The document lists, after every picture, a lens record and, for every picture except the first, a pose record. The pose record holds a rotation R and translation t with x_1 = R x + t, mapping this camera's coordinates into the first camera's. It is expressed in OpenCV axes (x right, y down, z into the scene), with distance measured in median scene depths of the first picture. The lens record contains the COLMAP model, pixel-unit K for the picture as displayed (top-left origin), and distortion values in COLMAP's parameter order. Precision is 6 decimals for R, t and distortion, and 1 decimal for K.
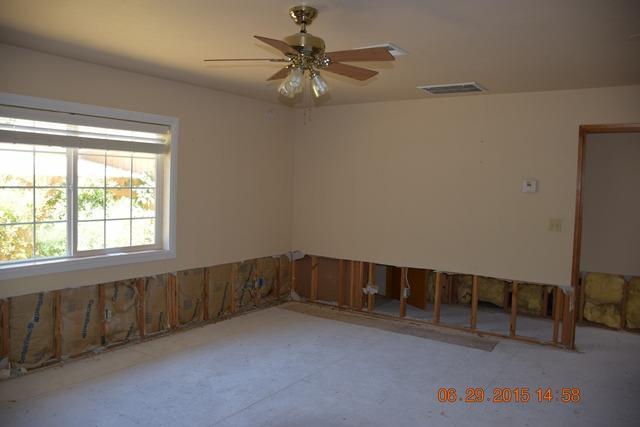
lens RADIAL K [[524.6, 0, 309.5], [0, 524.6, 212.5], [0, 0, 1]] dist [-0.003480, -0.001572]
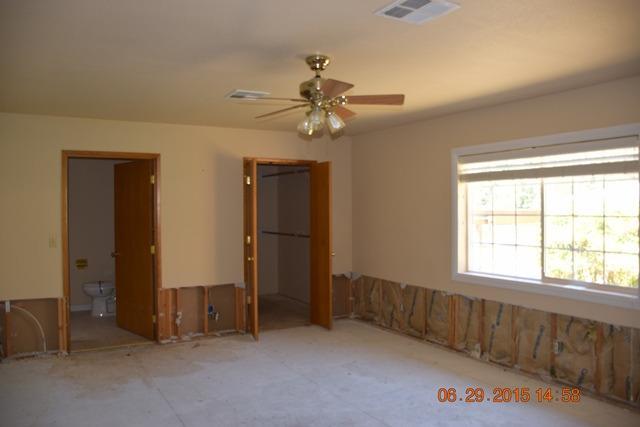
lens RADIAL K [[524.6, 0, 309.5], [0, 524.6, 212.5], [0, 0, 1]] dist [-0.003480, -0.001572]
pose [[-0.414962, -0.010922, -0.909773, 0.717930], [-0.052701, 0.998538, 0.012050, -0.041712], [0.908311, 0.052946, -0.414930, 1.019605]]
